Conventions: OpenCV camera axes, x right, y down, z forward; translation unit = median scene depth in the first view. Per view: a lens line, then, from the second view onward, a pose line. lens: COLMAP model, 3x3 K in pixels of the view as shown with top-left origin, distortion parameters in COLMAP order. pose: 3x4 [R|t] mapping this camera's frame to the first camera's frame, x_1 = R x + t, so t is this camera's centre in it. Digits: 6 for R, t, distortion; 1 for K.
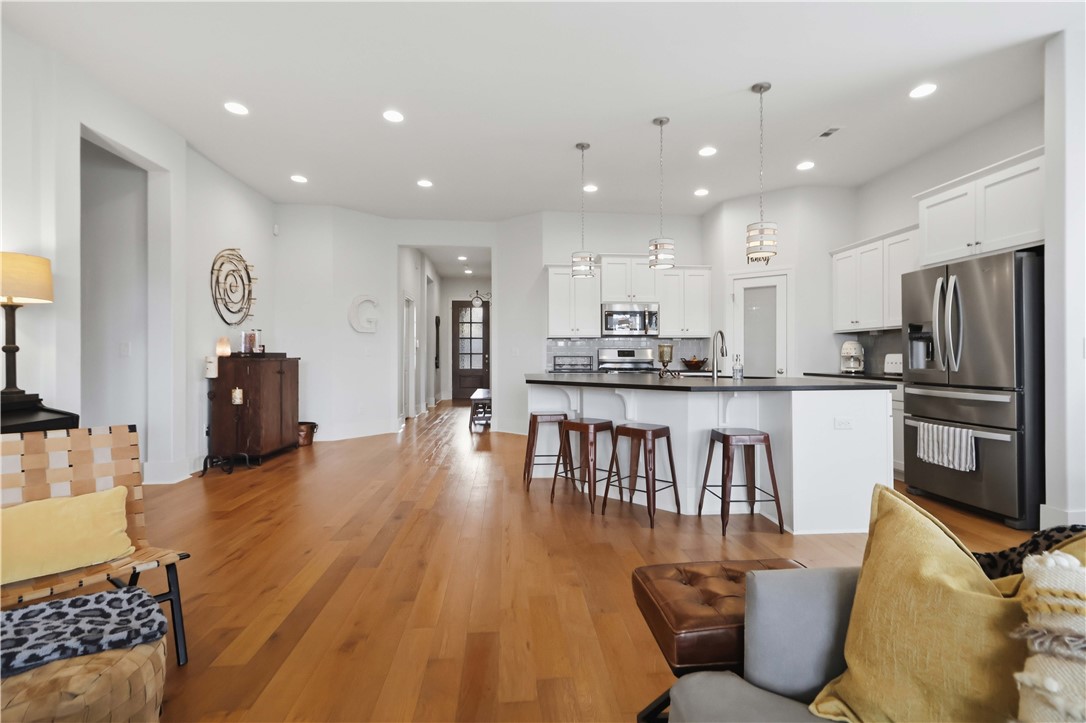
lens RADIAL K [[503.7, 0, 554.0], [0, 503.7, 356.1], [0, 0, 1]] dist [-0.001649, -0.000085]
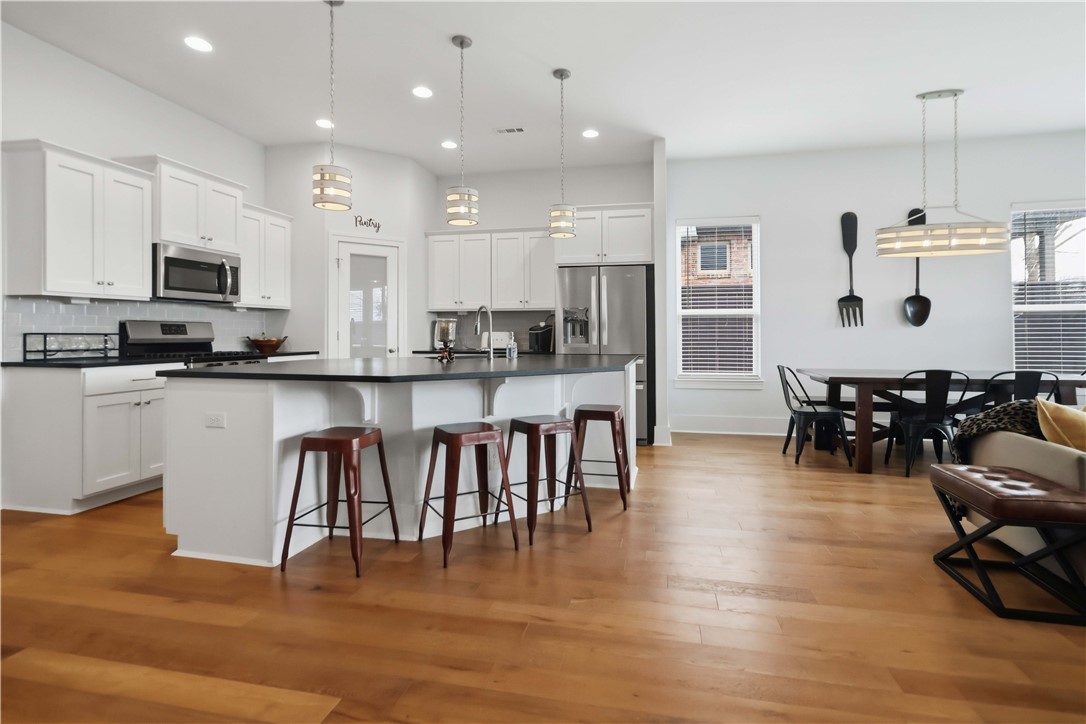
lens RADIAL K [[517.6, 0, 551.9], [0, 517.6, 330.4], [0, 0, 1]] dist [0.000960, 0.000456]
pose [[0.297400, 0.007717, 0.954722, -0.366276], [-0.001743, 0.999970, -0.007540, 0.000523], [-0.954751, 0.000579, 0.297405, 0.426872]]
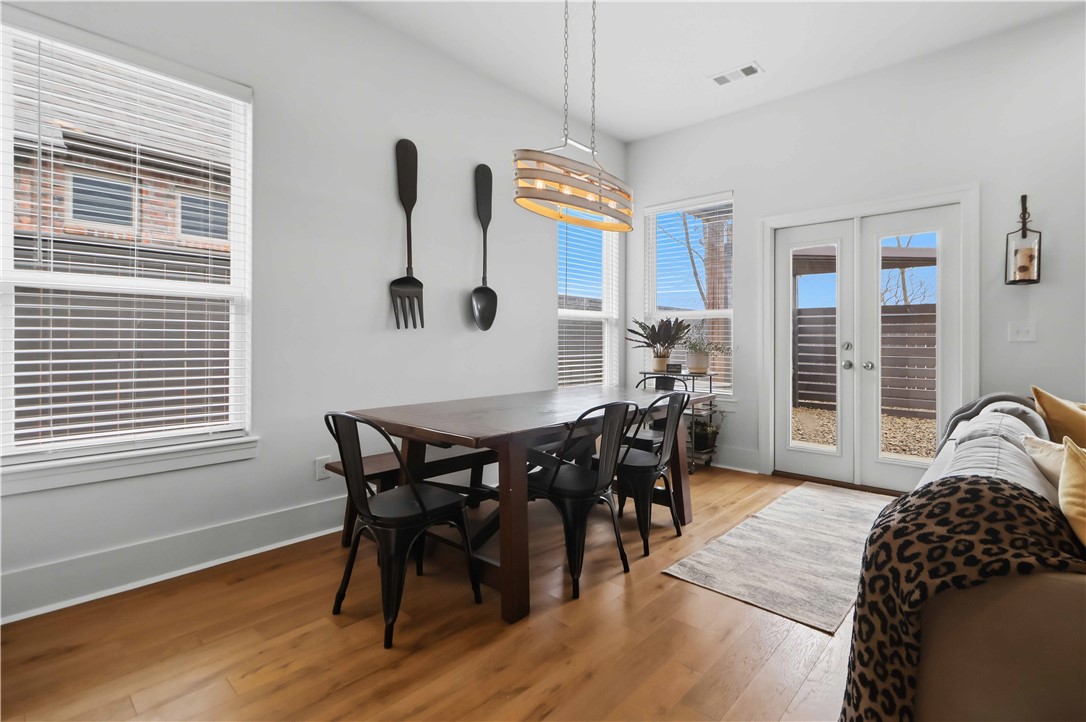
lens RADIAL K [[510.8, 0, 555.5], [0, 510.8, 344.8], [0, 0, 1]] dist [0.002546, -0.000016]
pose [[-0.675269, -0.004894, 0.737556, 0.145489], [-0.003294, 0.999988, 0.003619, 0.000805], [-0.737564, 0.000014, -0.675277, 0.447874]]
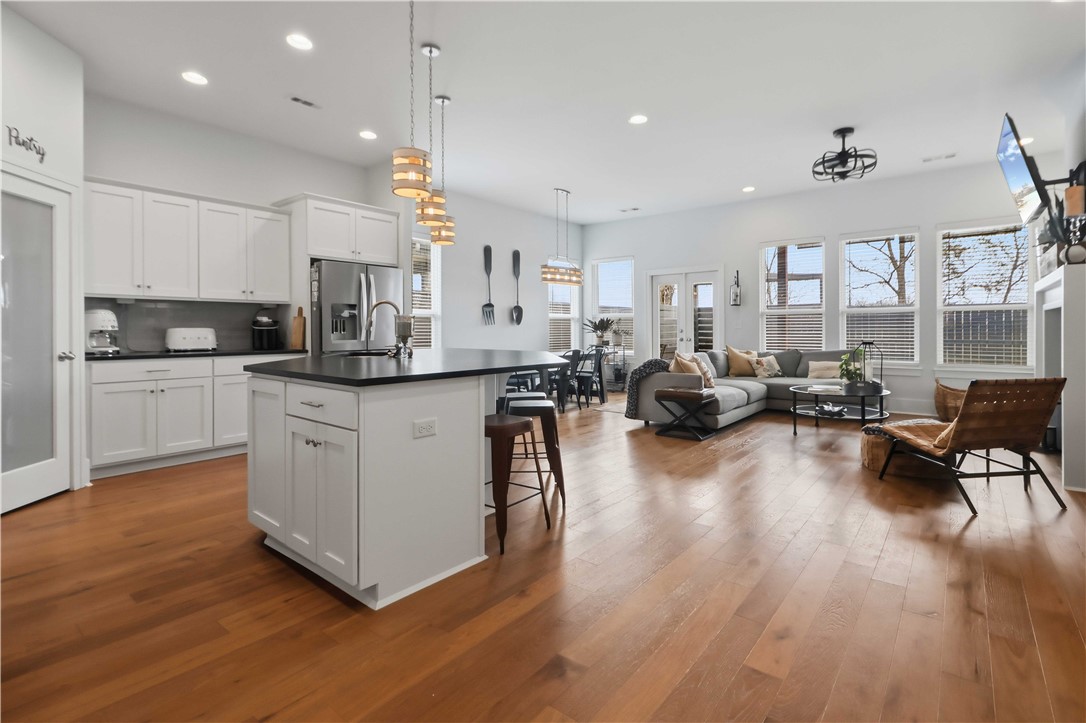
lens RADIAL K [[515.2, 0, 559.2], [0, 515.2, 333.0], [0, 0, 1]] dist [0.000903, 0.000495]
pose [[-0.727900, 0.001289, 0.685682, -0.366828], [0.004248, 0.999988, 0.002629, 0.003563], [-0.685670, 0.004826, -0.727896, 1.022478]]
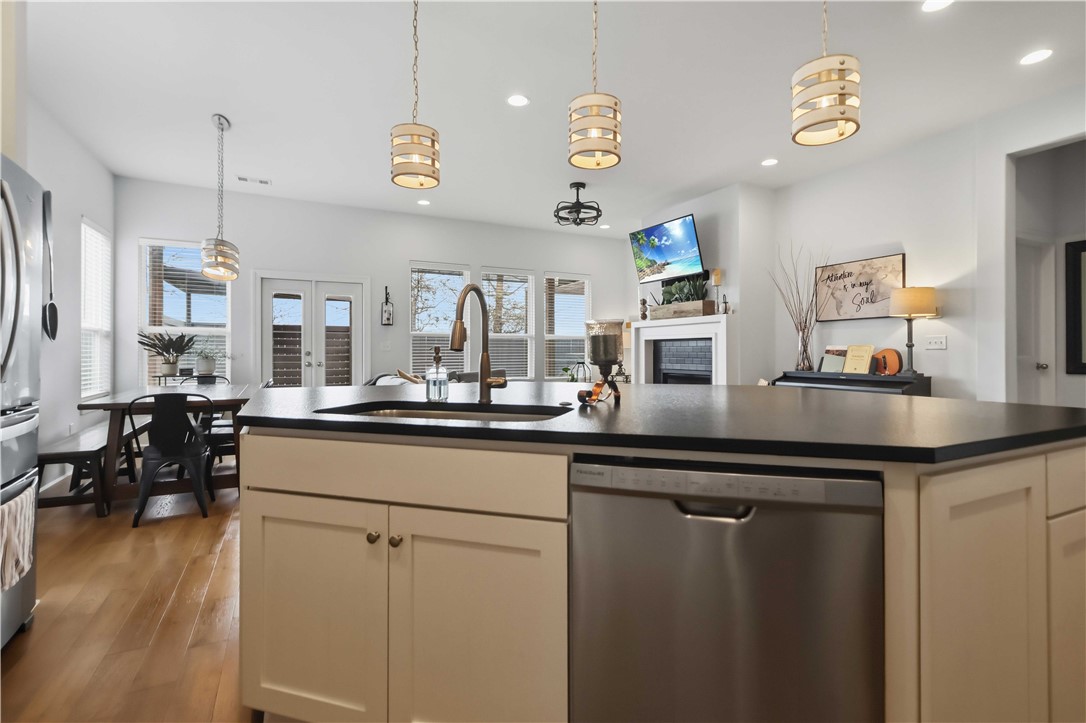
lens RADIAL K [[510.8, 0, 555.5], [0, 510.8, 345.3], [0, 0, 1]] dist [0.002546, -0.000016]
pose [[-0.925378, -0.001544, -0.379041, 0.295314], [0.003326, 0.999920, -0.012193, 0.000826], [0.379030, -0.012544, -0.925299, 0.984926]]
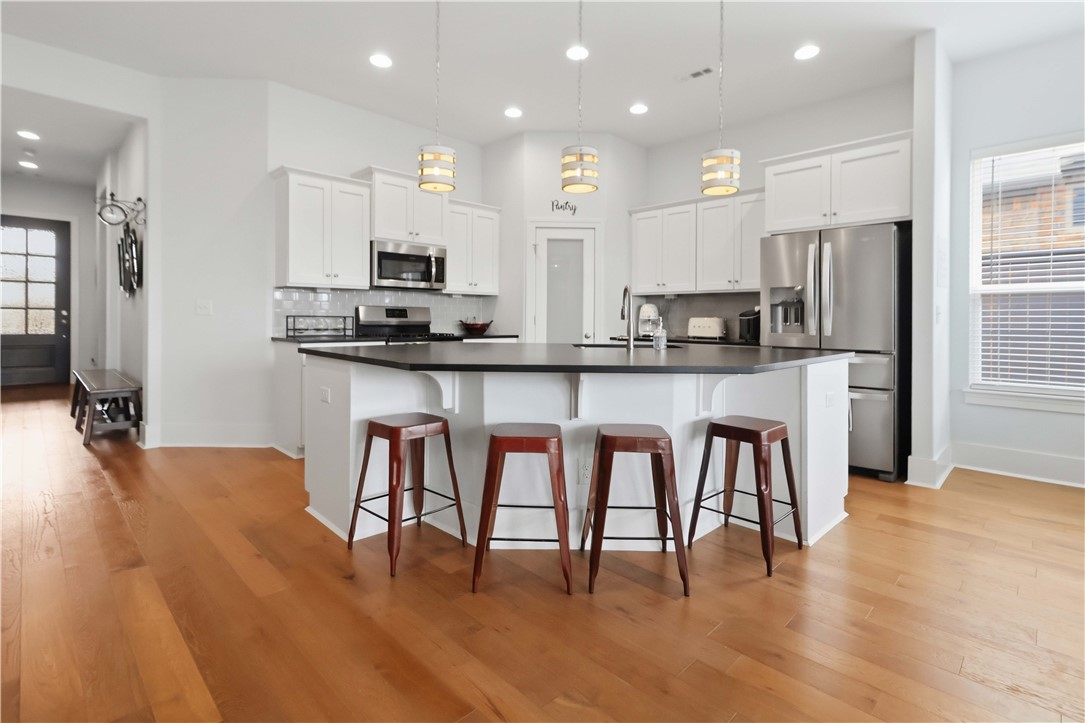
lens RADIAL K [[515.6, 0, 553.4], [0, 515.6, 320.8], [0, 0, 1]] dist [0.003056, 0.000119]
pose [[0.765033, 0.006700, 0.643956, -0.182749], [-0.011288, 0.999932, 0.003006, 0.001278], [-0.643892, -0.009569, 0.765056, 0.332019]]
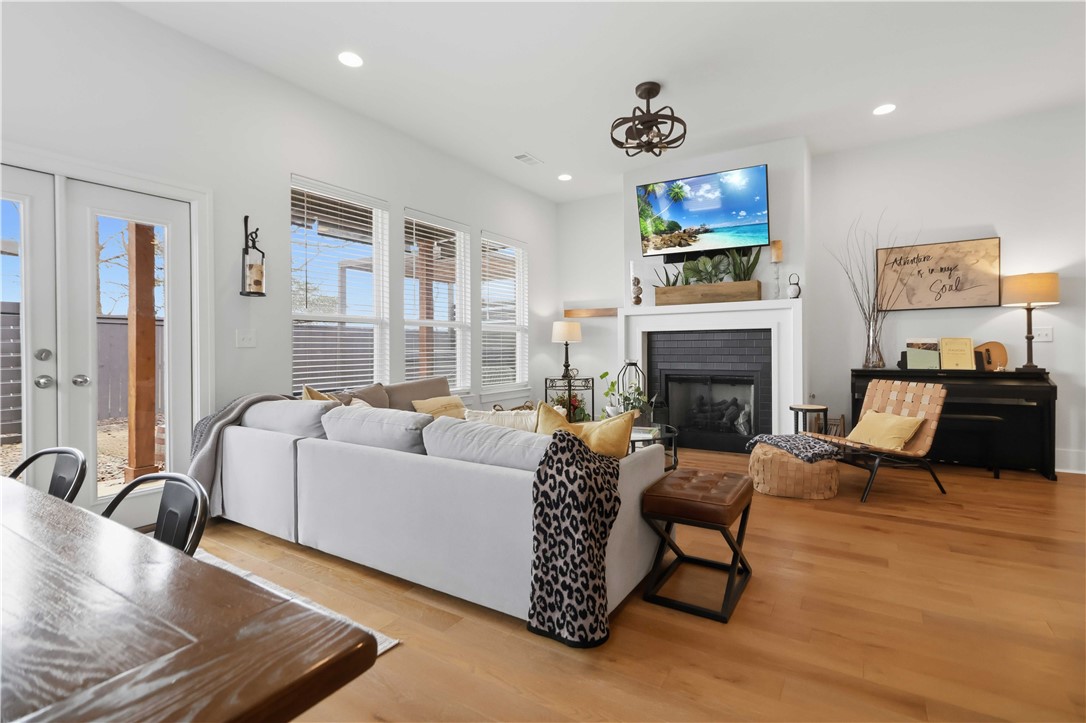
lens RADIAL K [[501.0, 0, 556.1], [0, 501.0, 347.2], [0, 0, 1]] dist [0.001202, 0.000262]
pose [[-0.603722, 0.006662, -0.797167, 0.452395], [0.009150, 0.999957, 0.001426, -0.000184], [0.797142, -0.006433, -0.603757, 0.364489]]
